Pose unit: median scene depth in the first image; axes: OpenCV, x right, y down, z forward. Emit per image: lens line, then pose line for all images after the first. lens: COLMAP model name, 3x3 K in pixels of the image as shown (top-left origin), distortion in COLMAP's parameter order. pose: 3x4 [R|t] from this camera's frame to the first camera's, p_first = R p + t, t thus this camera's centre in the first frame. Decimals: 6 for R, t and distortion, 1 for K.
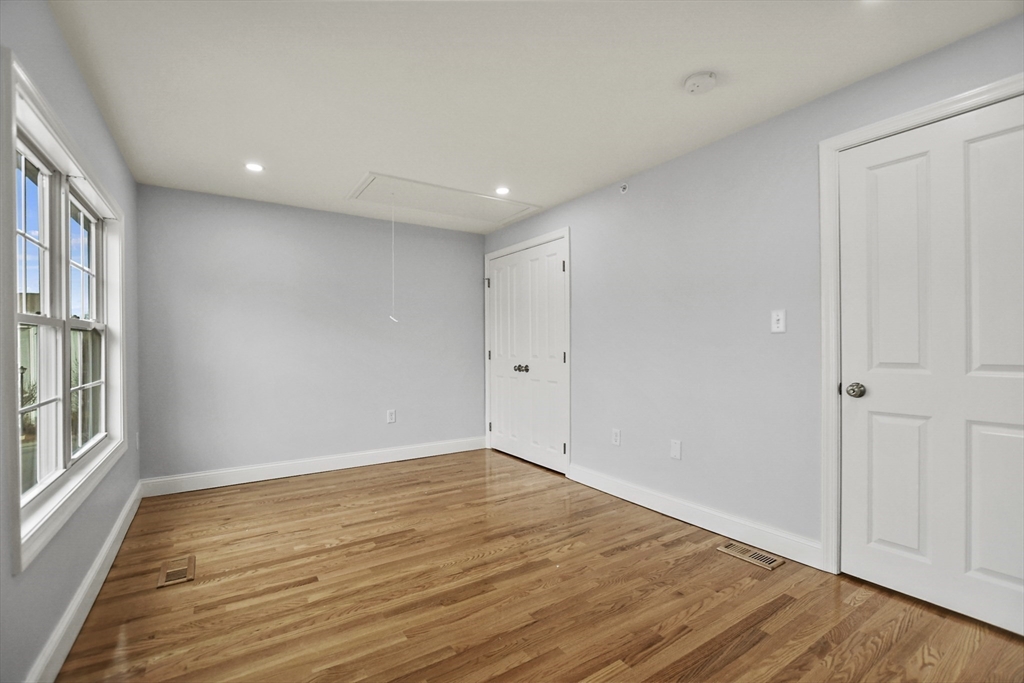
lens RADIAL K [[454.4, 0, 507.0], [0, 454.4, 343.3], [0, 0, 1]] dist [-0.015891, 0.003393]
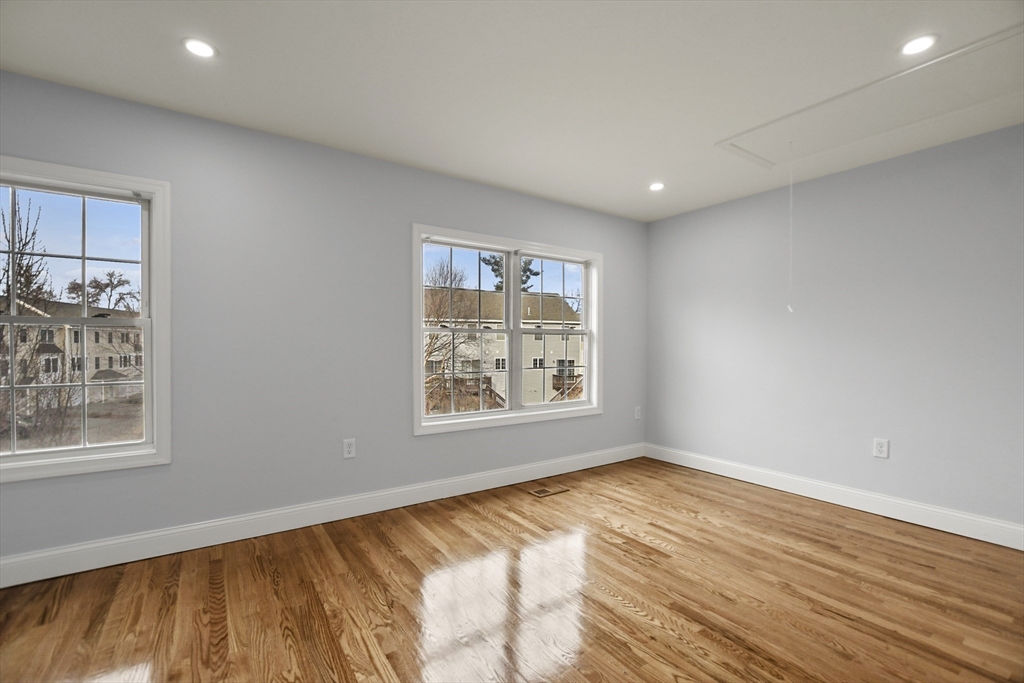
lens RADIAL K [[454.4, 0, 514.0], [0, 454.4, 346.1], [0, 0, 1]] dist [-0.015891, 0.003393]
pose [[0.020400, 0.006172, -0.999773, 0.558512], [0.002328, 0.999978, 0.006221, 0.001335], [0.999789, -0.002455, 0.020385, 0.589149]]
